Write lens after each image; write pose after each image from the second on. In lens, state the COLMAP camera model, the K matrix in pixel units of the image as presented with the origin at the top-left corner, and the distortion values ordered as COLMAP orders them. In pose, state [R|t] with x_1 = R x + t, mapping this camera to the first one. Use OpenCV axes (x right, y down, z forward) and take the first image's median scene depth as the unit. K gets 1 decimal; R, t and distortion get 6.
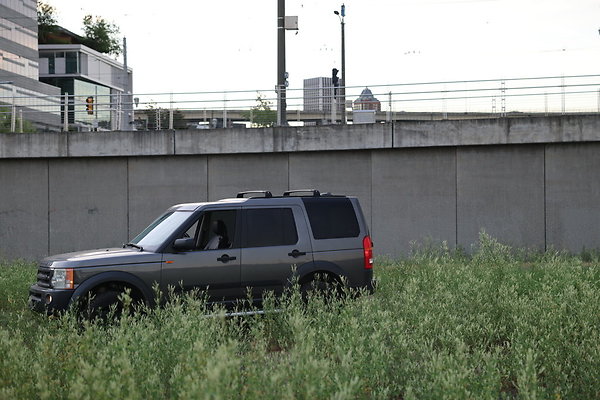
lens RADIAL K [[1047.4, 0, 301.2], [0, 1047.4, 199.7], [0, 0, 1]] dist [0.231034, 0.044223]
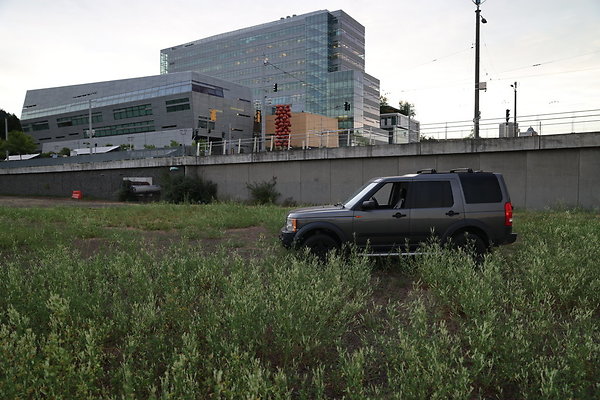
lens RADIAL K [[426.3, 0, 299.9], [0, 426.3, 201.8], [0, 0, 1]] dist [-0.107383, 0.104005]
pose [[0.904315, 0.027877, -0.425955, 0.020067], [-0.003595, 0.998327, 0.057704, 0.001633], [0.426851, -0.050651, 0.902902, 0.160004]]
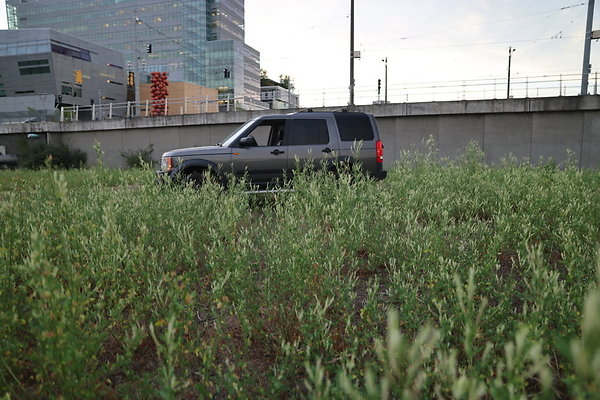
lens RADIAL K [[426.3, 0, 299.9], [0, 426.3, 201.8], [0, 0, 1]] dist [-0.107383, 0.104005]
pose [[0.986337, 0.021788, -0.163293, 0.021373], [-0.002881, 0.993345, 0.115137, 0.021367], [0.164715, -0.113093, 0.979836, 0.162854]]
